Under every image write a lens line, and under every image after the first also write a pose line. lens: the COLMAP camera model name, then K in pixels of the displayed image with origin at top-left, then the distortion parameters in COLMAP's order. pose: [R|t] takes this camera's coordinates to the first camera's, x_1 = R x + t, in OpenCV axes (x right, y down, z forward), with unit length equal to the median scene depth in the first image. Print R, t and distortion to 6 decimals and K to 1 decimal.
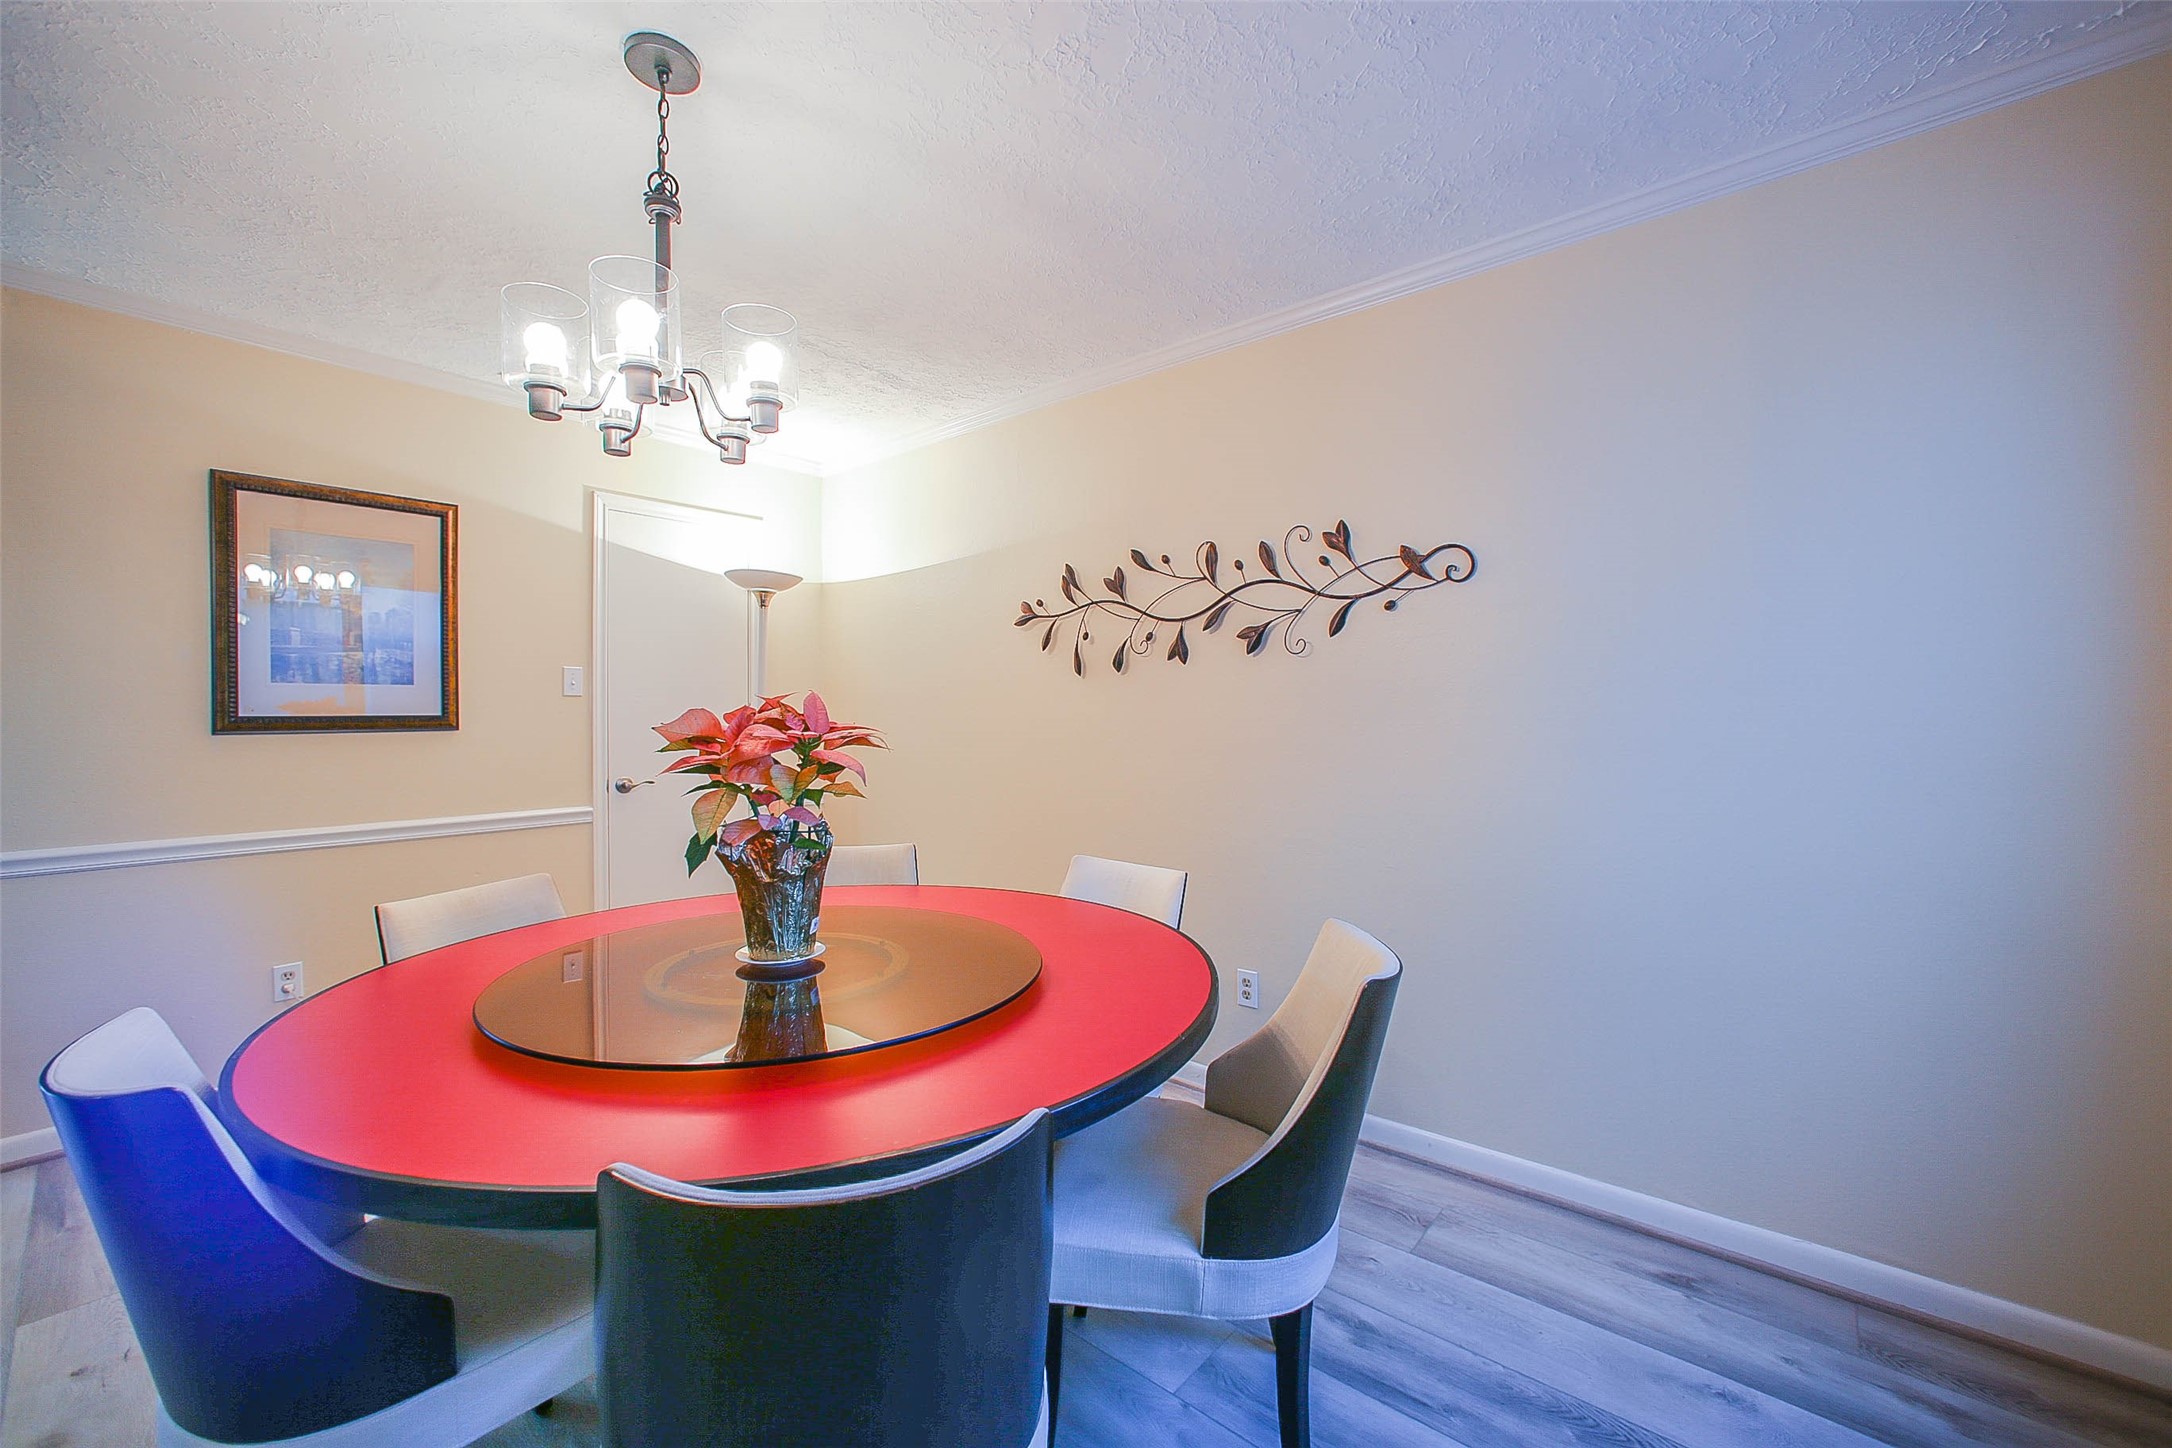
lens RADIAL K [[856.4, 0, 1081.3], [0, 856.4, 713.0], [0, 0, 1]] dist [-0.000771, -0.000078]
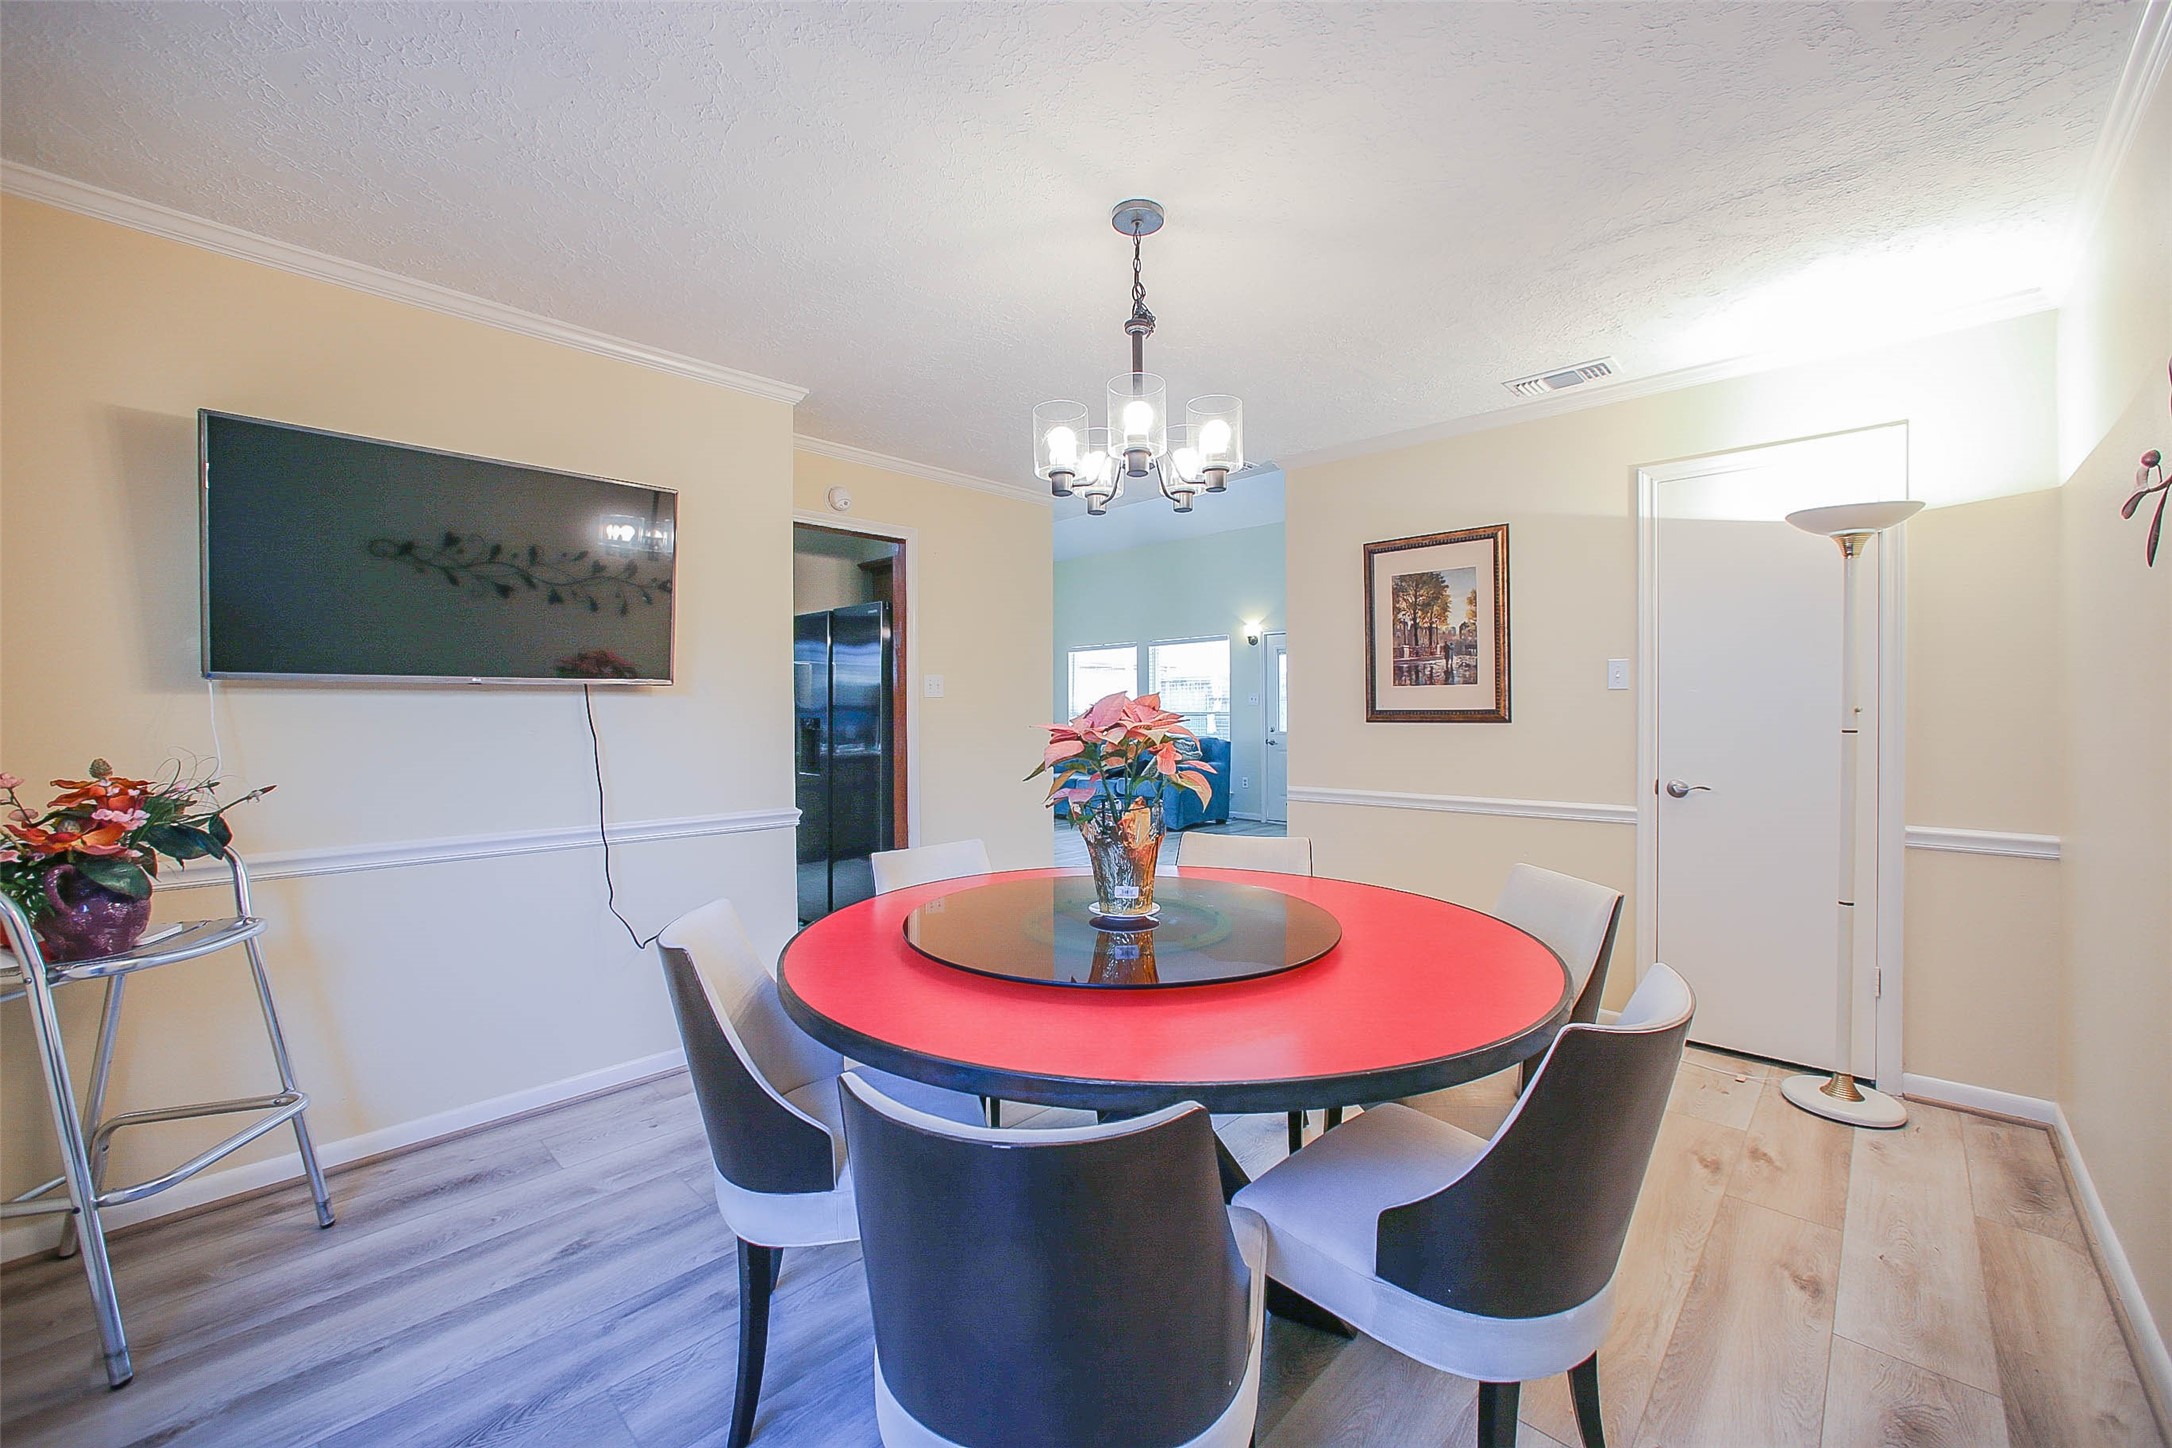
lens RADIAL K [[870.2, 0, 1086.0], [0, 870.2, 724.0], [0, 0, 1]] dist [0.000507, 0.000024]
pose [[-0.027495, 0.013012, -0.999537, 0.445075], [-0.002658, 0.999911, 0.013090, 0.008215], [0.999618, 0.003016, -0.027457, 0.482057]]
